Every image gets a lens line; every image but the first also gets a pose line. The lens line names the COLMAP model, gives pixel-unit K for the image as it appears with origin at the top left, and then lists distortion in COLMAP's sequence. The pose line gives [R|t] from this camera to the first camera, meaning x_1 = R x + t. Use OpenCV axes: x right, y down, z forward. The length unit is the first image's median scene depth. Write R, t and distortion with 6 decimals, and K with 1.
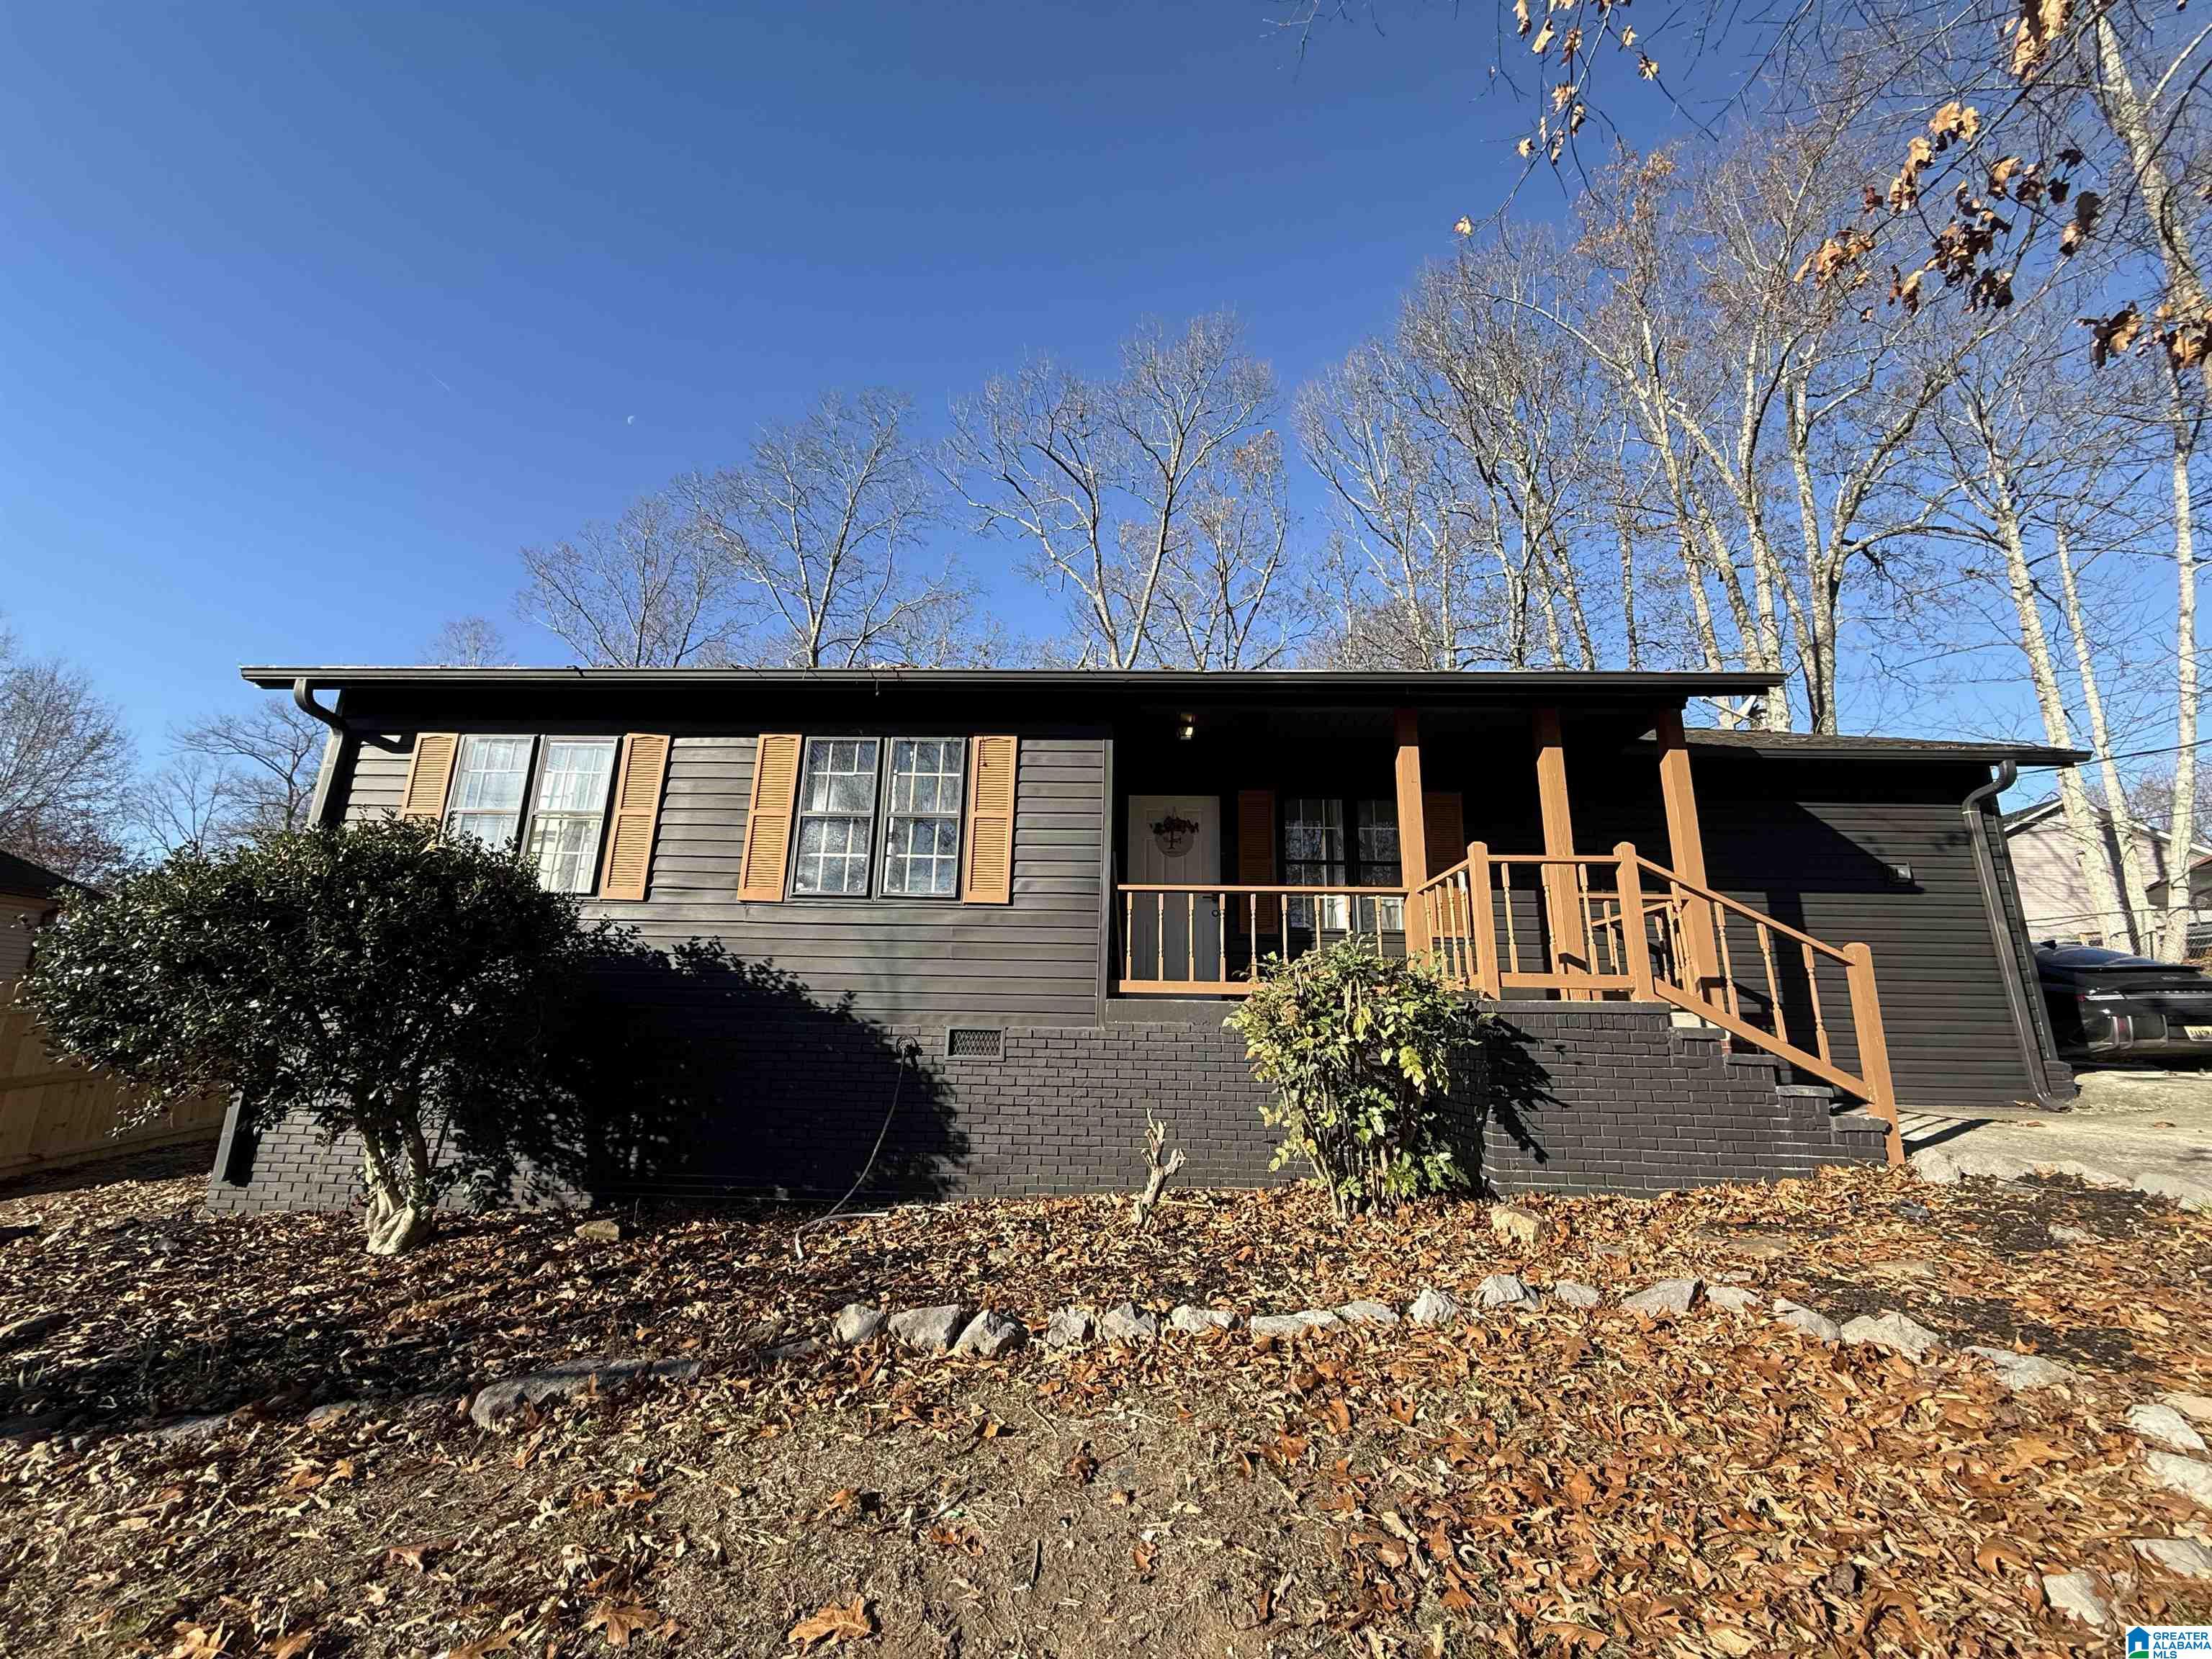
lens RADIAL K [[887.4, 0, 1106.0], [0, 887.4, 829.5], [0, 0, 1]] dist [-0.001266, -0.000135]
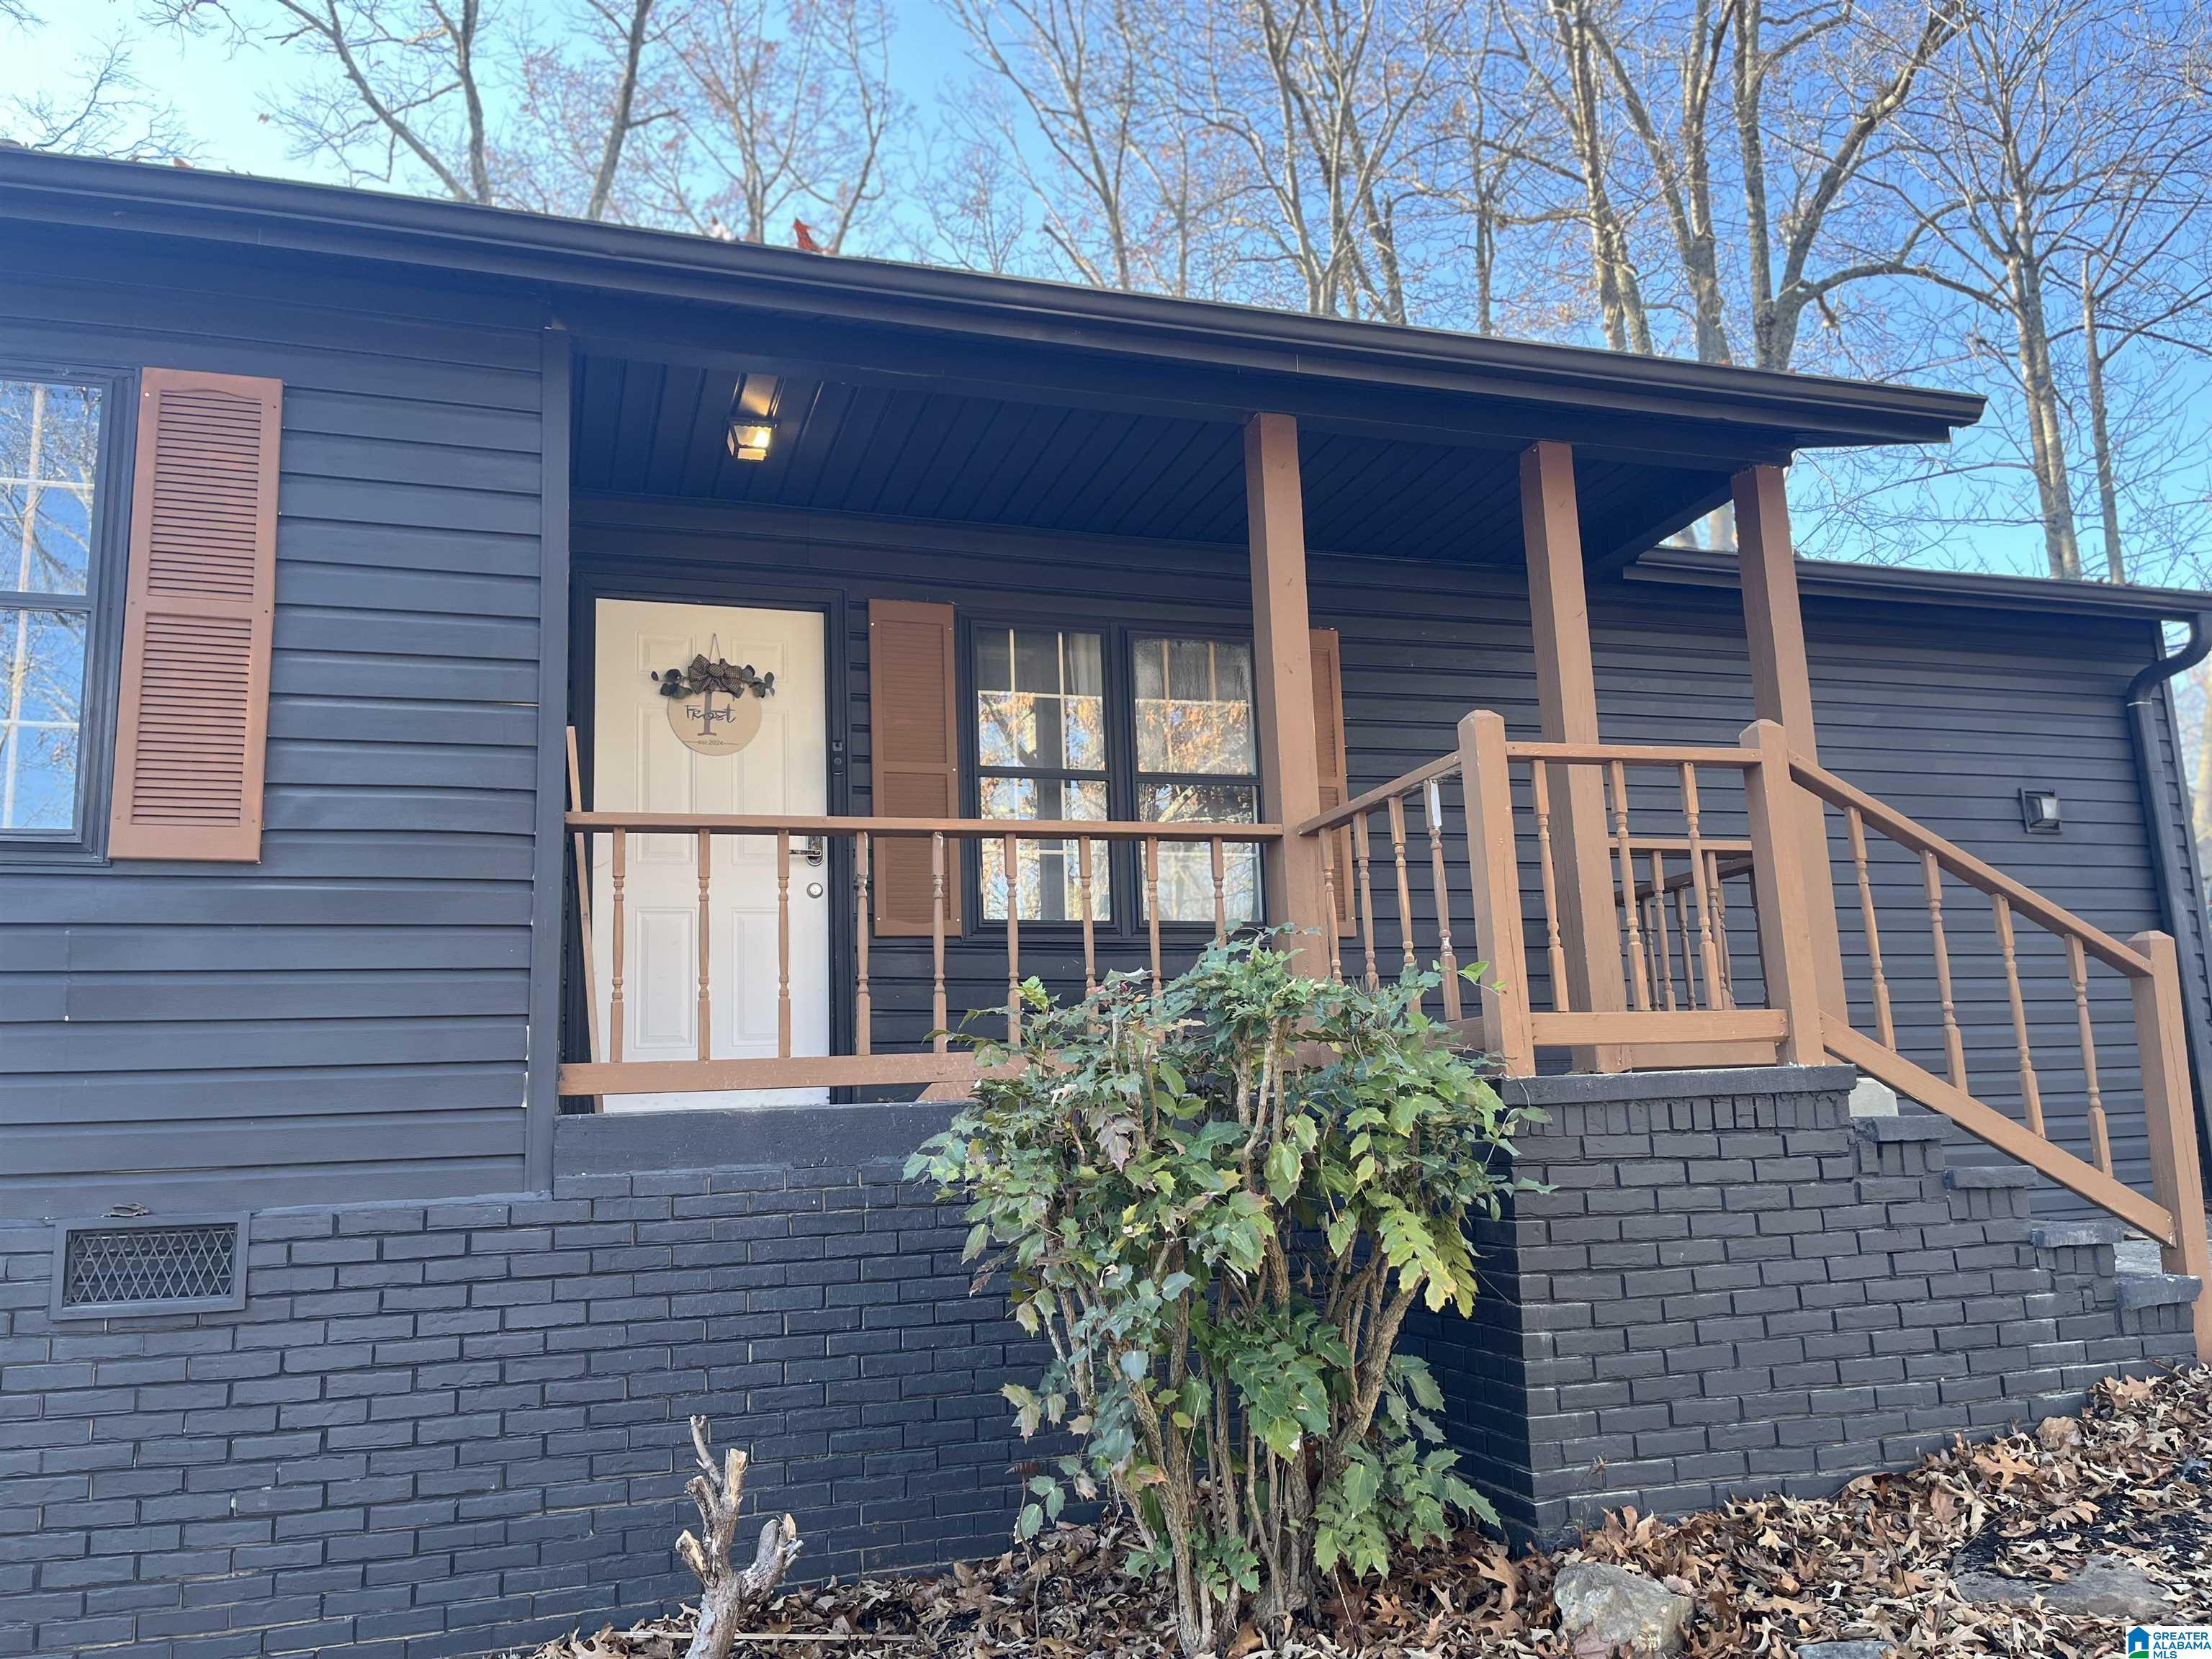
lens RADIAL K [[1687.8, 0, 1106.0], [0, 1687.8, 829.5], [0, 0, 1]] dist [-0.007131, 0.102085]
pose [[0.938808, 0.004286, 0.344414, -0.027900], [-0.021306, 0.998730, 0.045649, 0.033414], [-0.343781, -0.050193, 0.937708, 0.255291]]
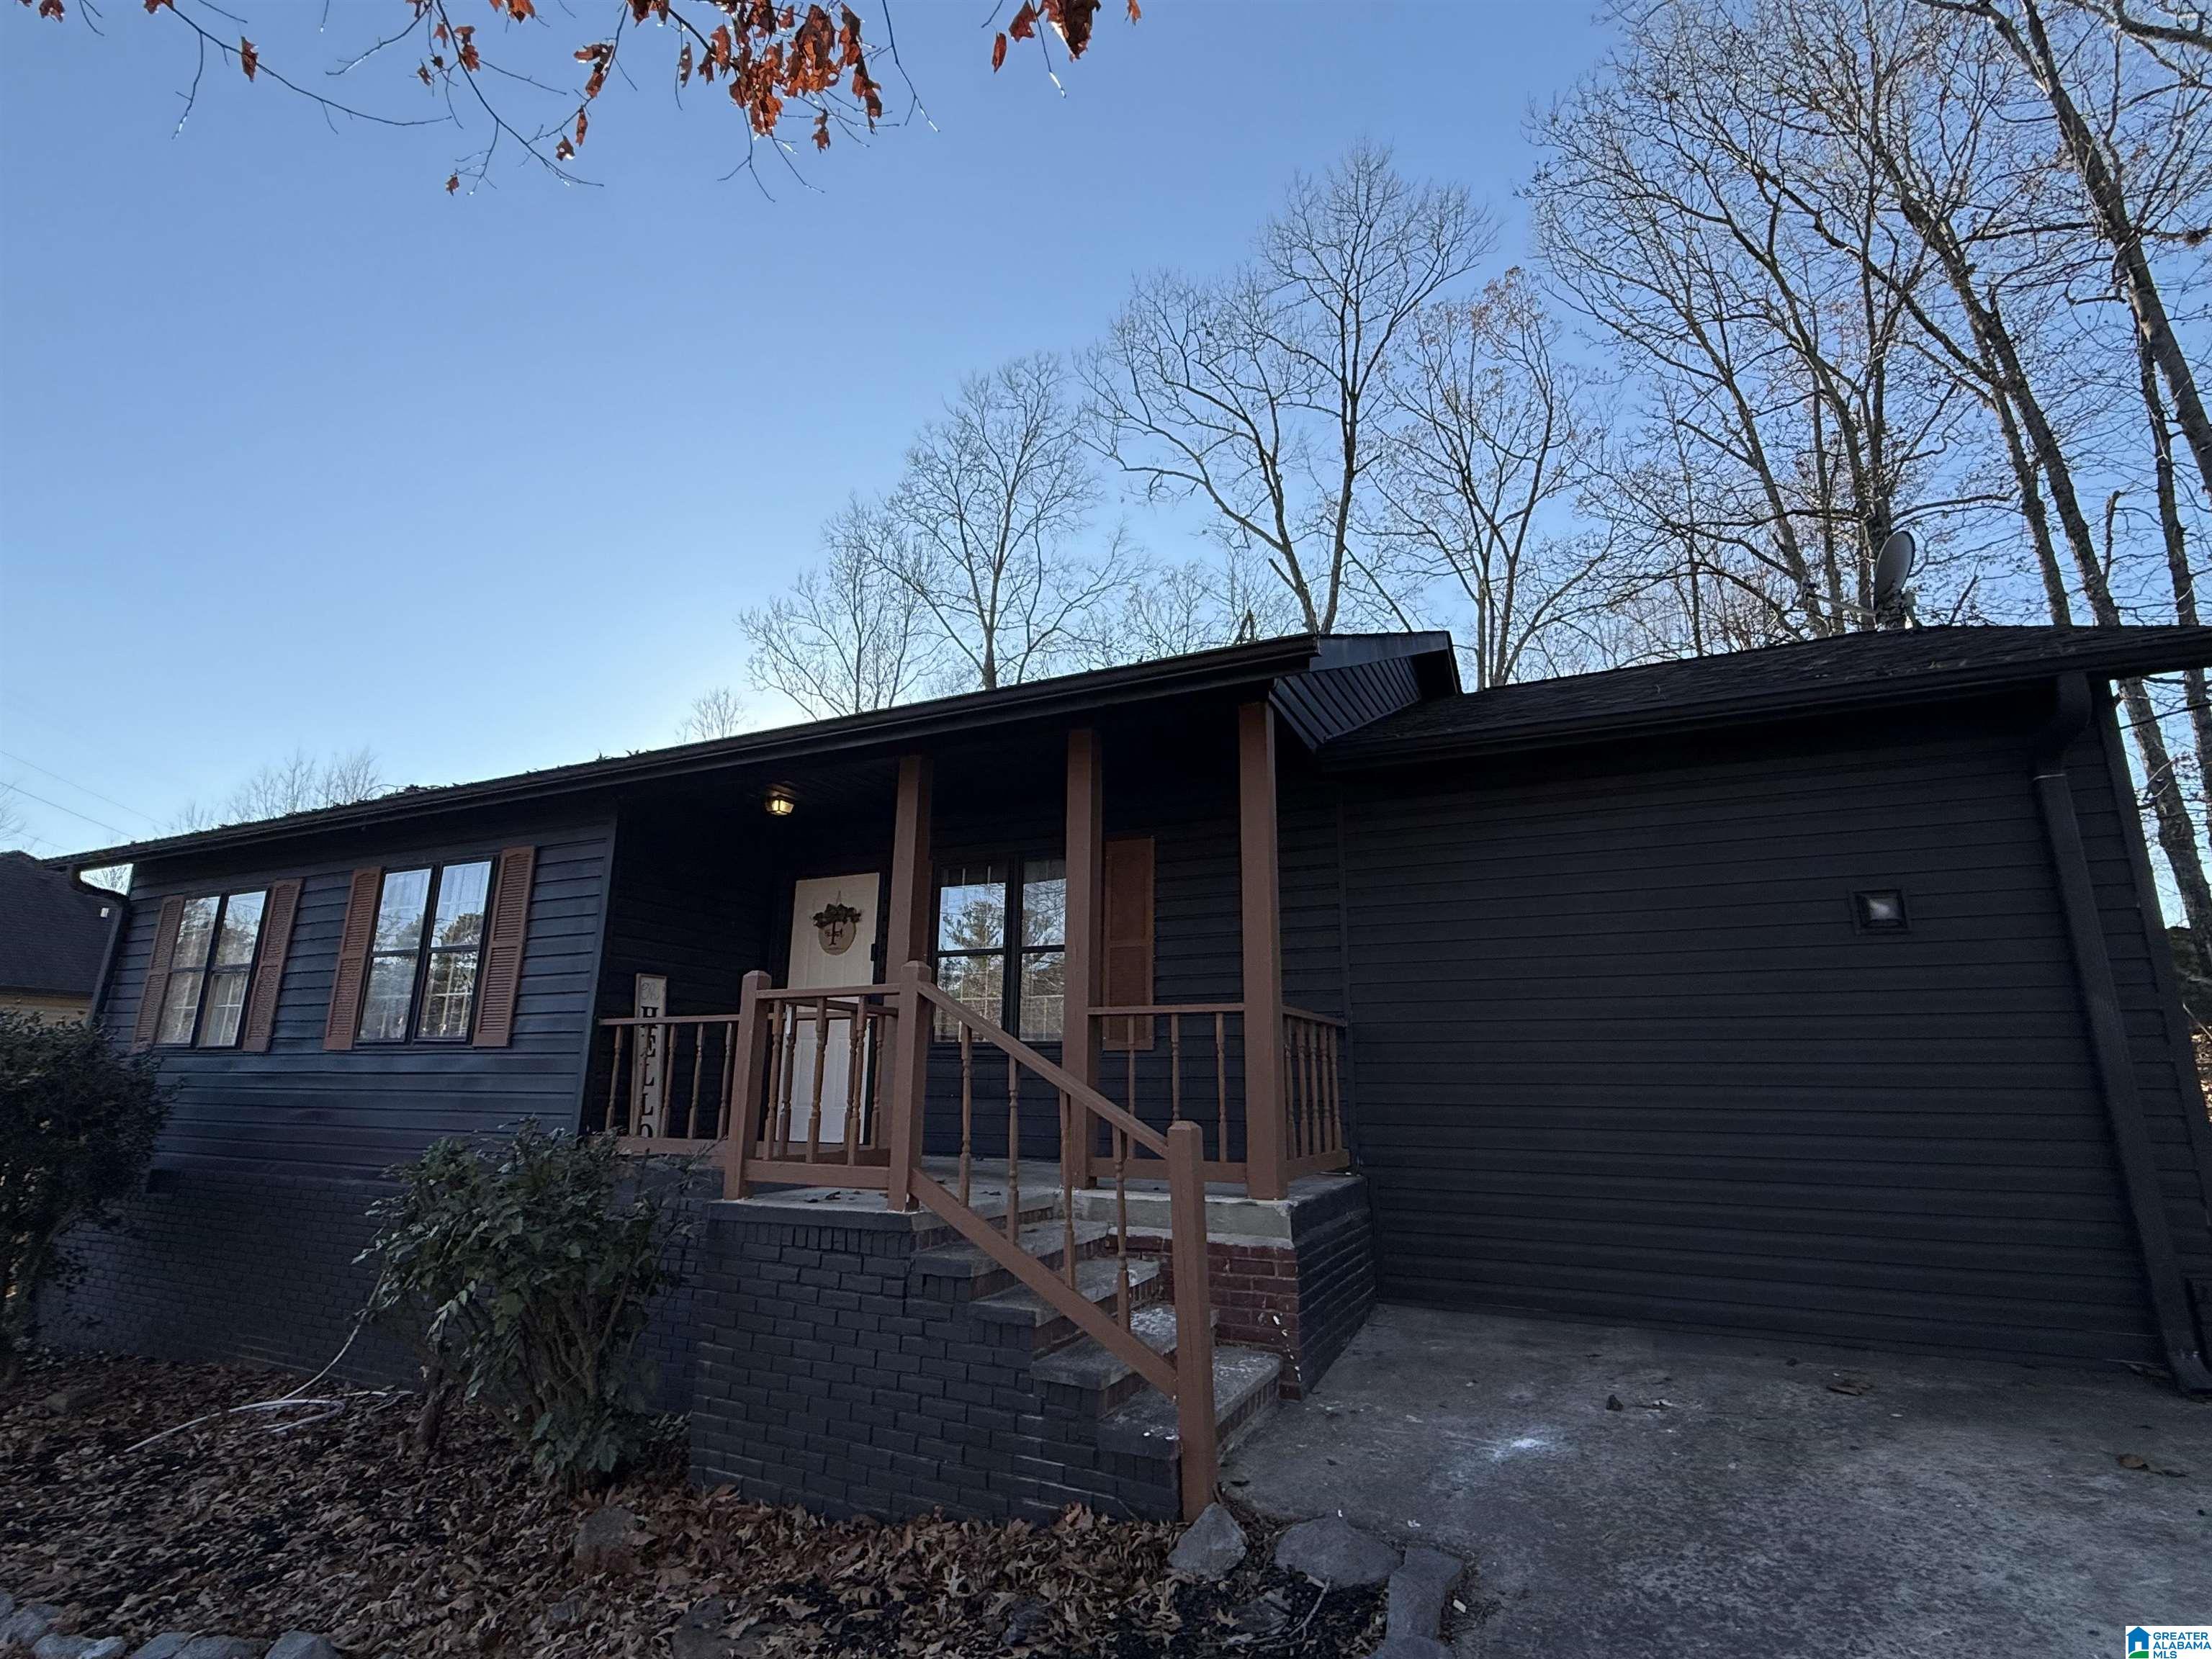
lens RADIAL K [[1072.5, 0, 1081.2], [0, 1072.5, 799.0], [0, 0, 1]] dist [-0.002168, -0.000254]
pose [[0.912325, -0.121115, -0.391145, 0.859768], [0.109214, 0.992624, -0.052621, -0.041832], [0.394633, 0.005289, 0.918824, 0.257389]]
